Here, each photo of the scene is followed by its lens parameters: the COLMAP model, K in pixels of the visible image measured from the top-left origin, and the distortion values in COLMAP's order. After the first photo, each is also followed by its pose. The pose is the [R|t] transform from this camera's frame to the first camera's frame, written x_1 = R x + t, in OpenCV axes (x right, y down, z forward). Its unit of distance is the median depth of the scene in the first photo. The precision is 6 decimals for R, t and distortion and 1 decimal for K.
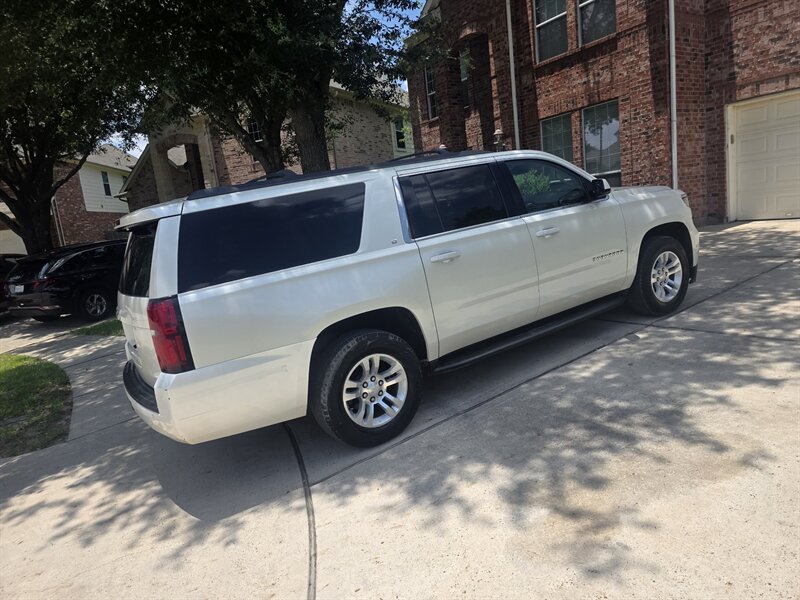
lens RADIAL K [[541.4, 0, 410.4], [0, 541.4, 300.8], [0, 0, 1]] dist [0.067092, -0.061524]
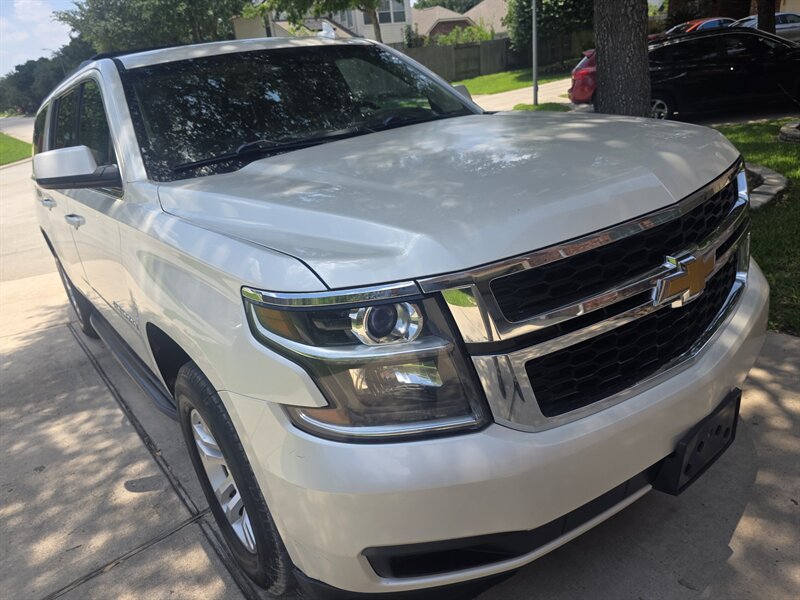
lens RADIAL K [[541.4, 0, 393.2], [0, 541.4, 296.5], [0, 0, 1]] dist [0.067092, -0.061524]
pose [[0.100516, 0.488242, -0.866901, 0.852820], [-0.066293, 0.872664, 0.483801, -0.372039], [0.992724, 0.008840, 0.120084, 1.275964]]
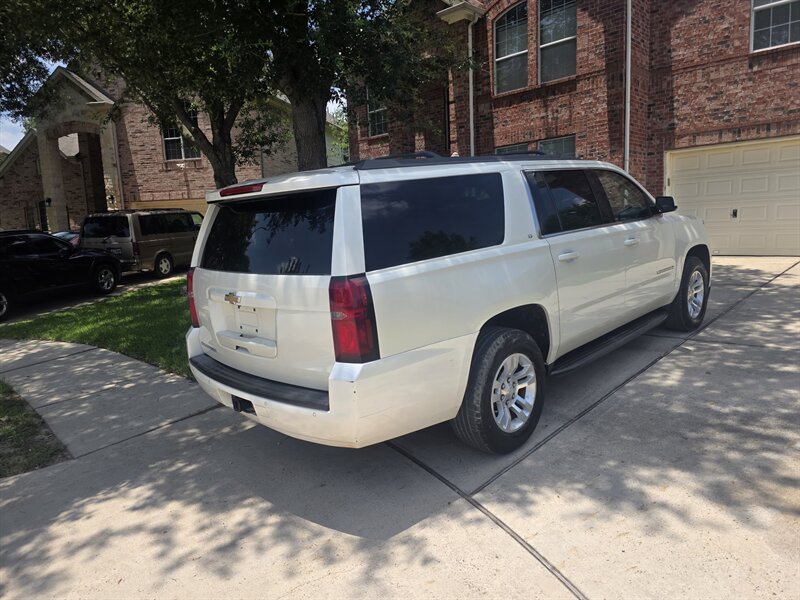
lens RADIAL K [[541.4, 0, 407.5], [0, 541.4, 292.3], [0, 0, 1]] dist [0.067092, -0.061524]
pose [[0.974533, 0.051916, 0.218151, -0.369685], [-0.038917, 0.997225, -0.063469, 0.048930], [-0.220841, 0.053363, 0.973849, 0.095594]]
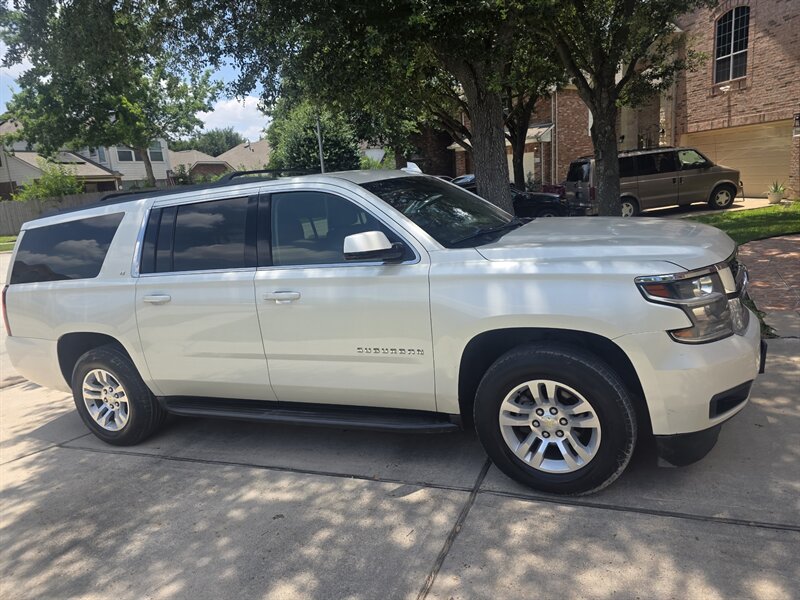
lens RADIAL K [[541.4, 0, 400.3], [0, 541.4, 284.6], [0, 0, 1]] dist [0.067092, -0.061524]
pose [[0.541551, 0.238152, -0.806229, 0.916108], [-0.132122, 0.971228, 0.198143, -0.303631], [0.830220, -0.000784, 0.557435, 0.708864]]
